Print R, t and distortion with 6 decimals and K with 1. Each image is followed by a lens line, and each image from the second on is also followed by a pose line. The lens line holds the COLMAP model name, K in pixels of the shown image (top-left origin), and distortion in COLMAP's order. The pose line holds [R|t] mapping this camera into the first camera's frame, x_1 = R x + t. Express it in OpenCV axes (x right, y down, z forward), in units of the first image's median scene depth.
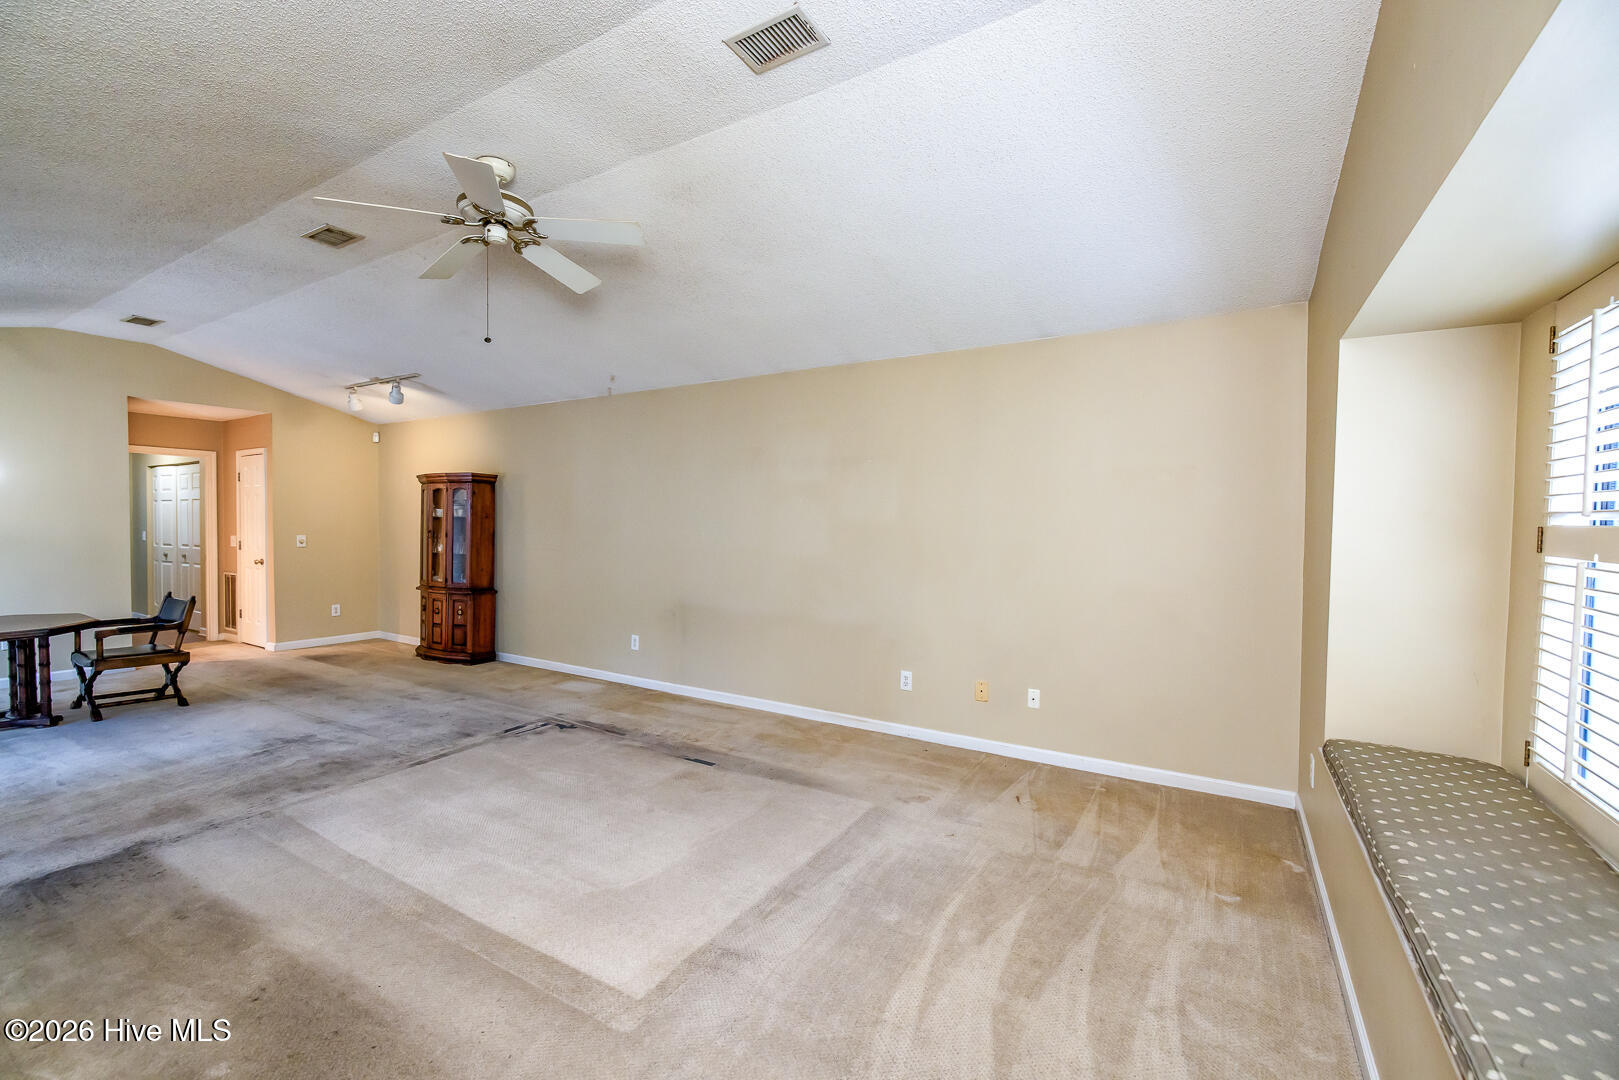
lens RADIAL K [[673.7, 0, 803.2], [0, 673.7, 538.4], [0, 0, 1]] dist [-0.001425, 0.000640]
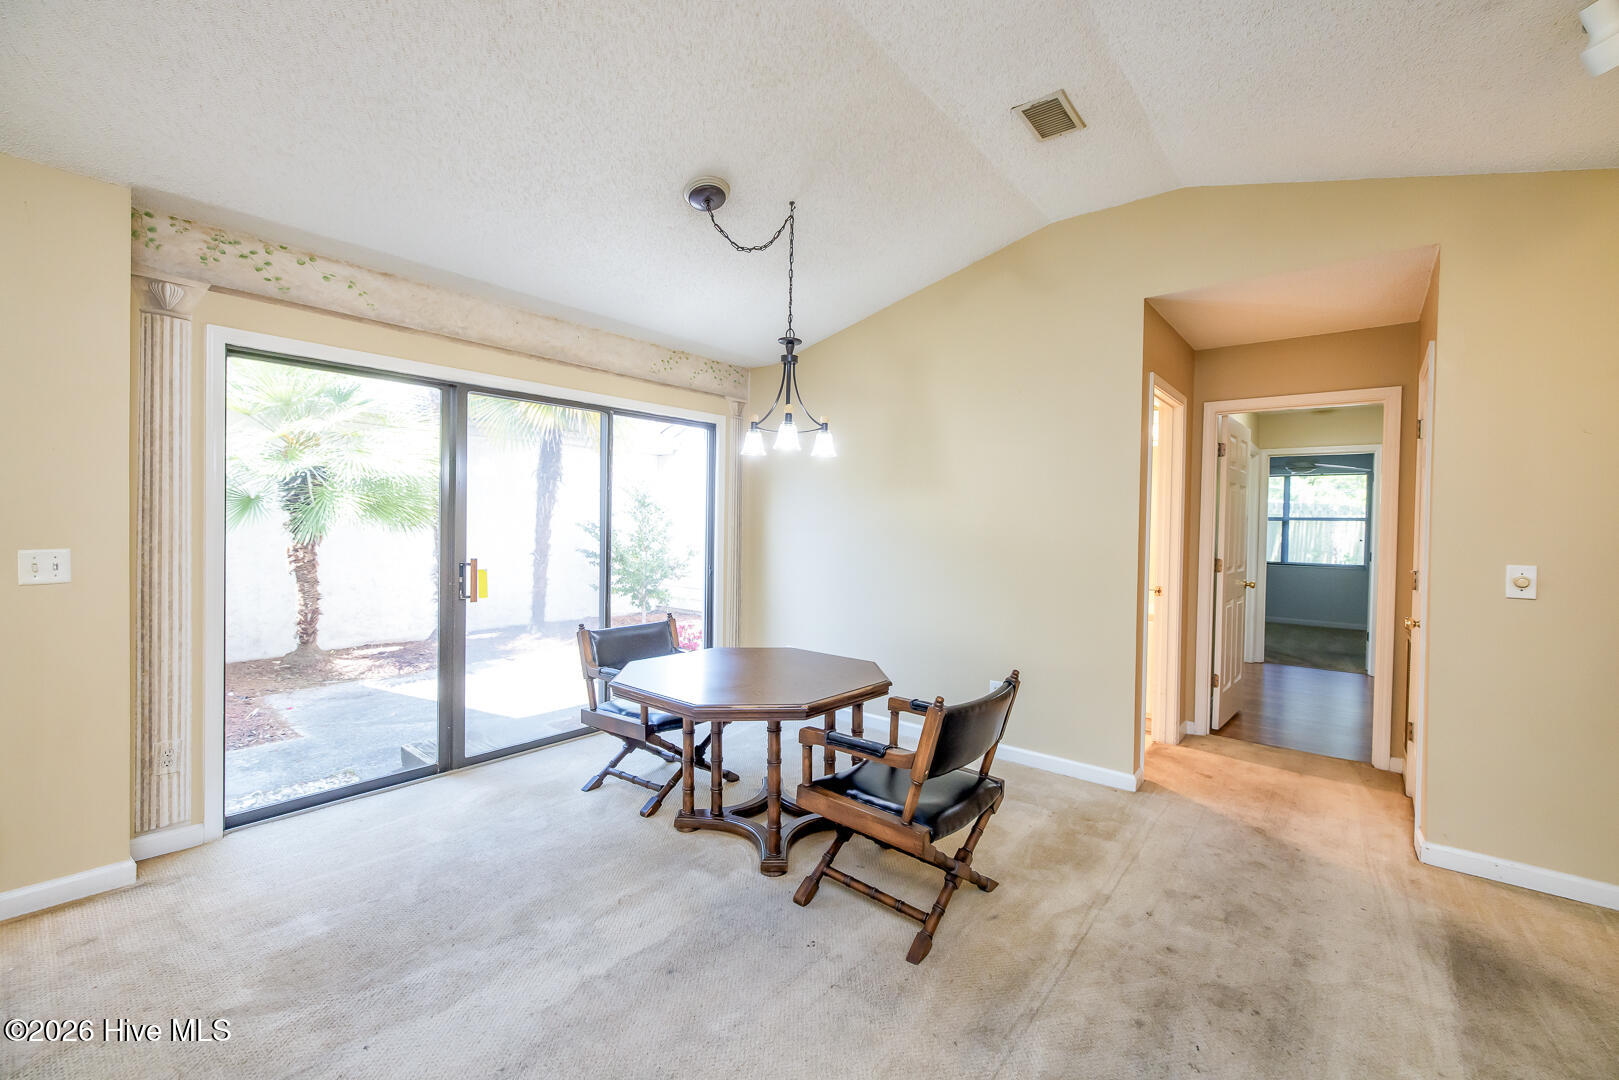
lens RADIAL K [[673.5, 0, 806.6], [0, 673.5, 530.0], [0, 0, 1]] dist [-0.000913, -0.000020]
pose [[-0.136105, 0.003452, -0.990688, -0.378175], [-0.041603, 0.999092, 0.009197, -0.011673], [0.989820, 0.042468, -0.135838, 0.740028]]
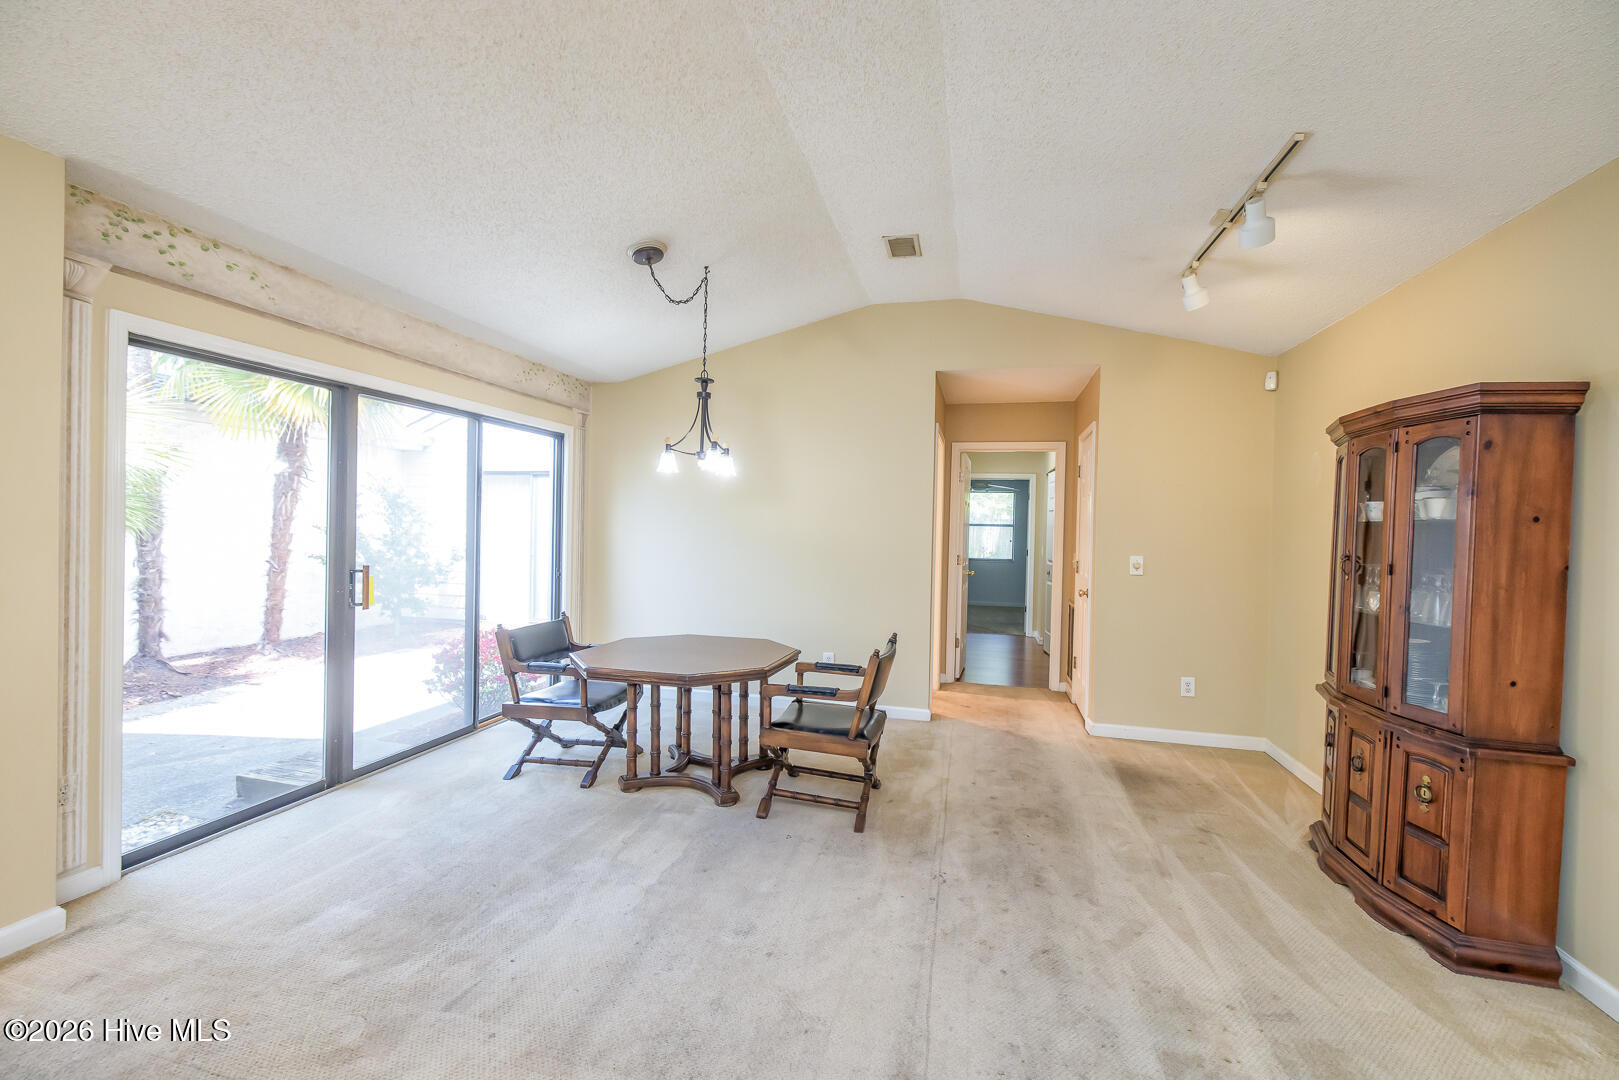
lens RADIAL K [[675.8, 0, 807.0], [0, 675.8, 533.8], [0, 0, 1]] dist [-0.000370, 0.000222]
pose [[0.296435, 0.006671, -0.955030, -0.268414], [-0.042252, 0.999088, -0.006136, -0.008773], [0.954118, 0.042171, 0.296446, 0.578345]]
